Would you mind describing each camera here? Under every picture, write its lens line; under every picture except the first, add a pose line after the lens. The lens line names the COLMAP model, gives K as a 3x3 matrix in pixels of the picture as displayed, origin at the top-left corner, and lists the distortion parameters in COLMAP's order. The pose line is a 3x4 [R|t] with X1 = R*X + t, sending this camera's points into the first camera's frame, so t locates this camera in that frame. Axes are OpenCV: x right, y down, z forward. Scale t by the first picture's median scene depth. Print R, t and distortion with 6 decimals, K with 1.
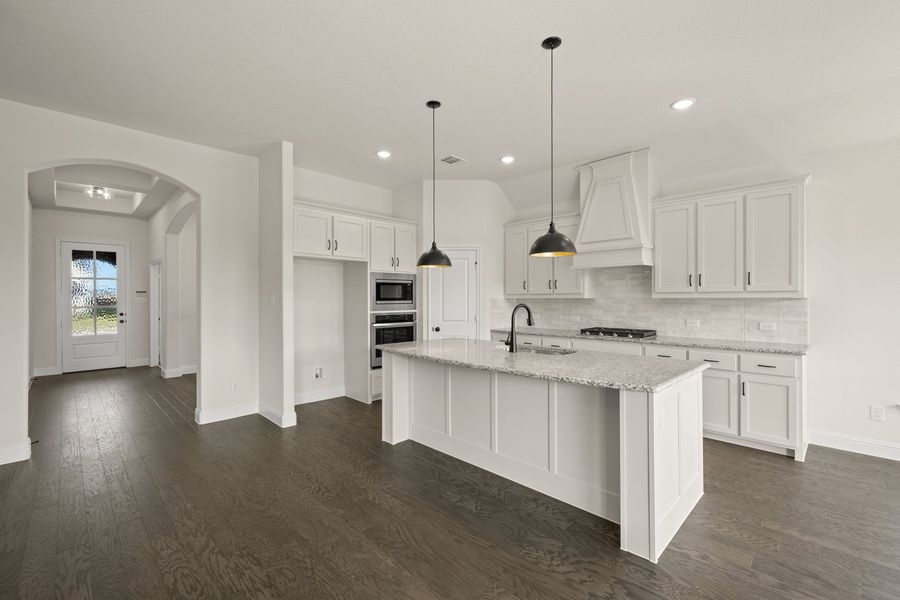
lens RADIAL K [[384.5, 0, 451.5], [0, 384.5, 300.6], [0, 0, 1]] dist [-0.004149, -0.000012]
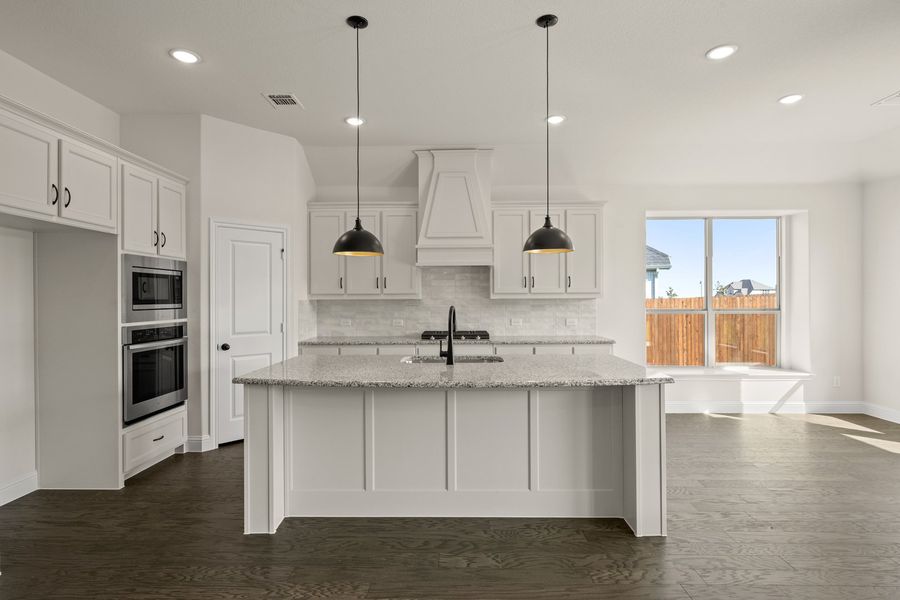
lens RADIAL K [[454.4, 0, 449.7], [0, 454.4, 298.0], [0, 0, 1]] dist [-0.000575, -0.000382]
pose [[0.717469, -0.000230, 0.696590, -0.368051], [0.007054, 0.999951, -0.006936, -0.001275], [-0.696554, 0.009890, 0.717436, 0.211705]]
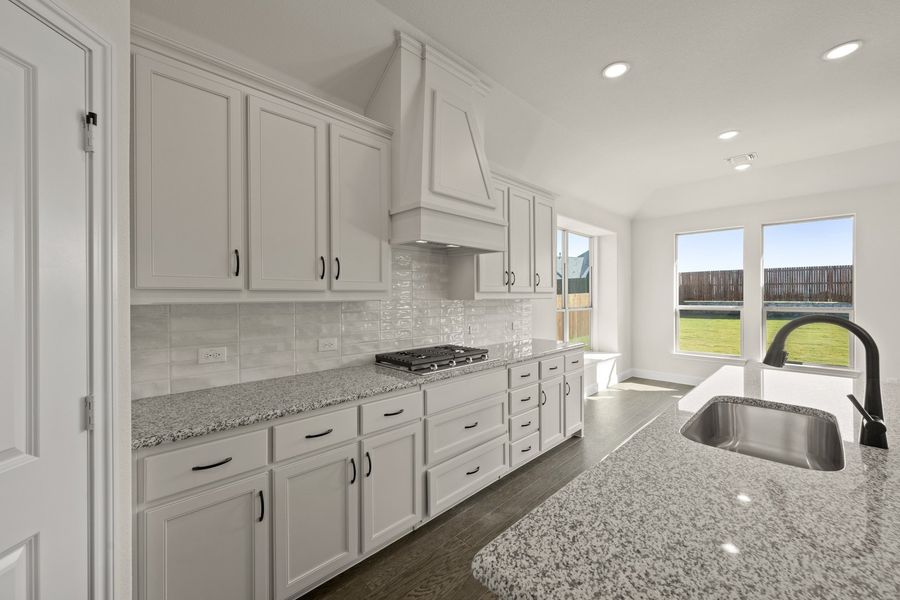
lens RADIAL K [[353.5, 0, 449.4], [0, 353.5, 298.6], [0, 0, 1]] dist [0.001951, -0.000170]
pose [[0.010915, 0.000669, 0.999940, -0.131676], [0.014469, 0.999895, -0.000826, -0.008193], [-0.999836, 0.014477, 0.010904, 0.997915]]
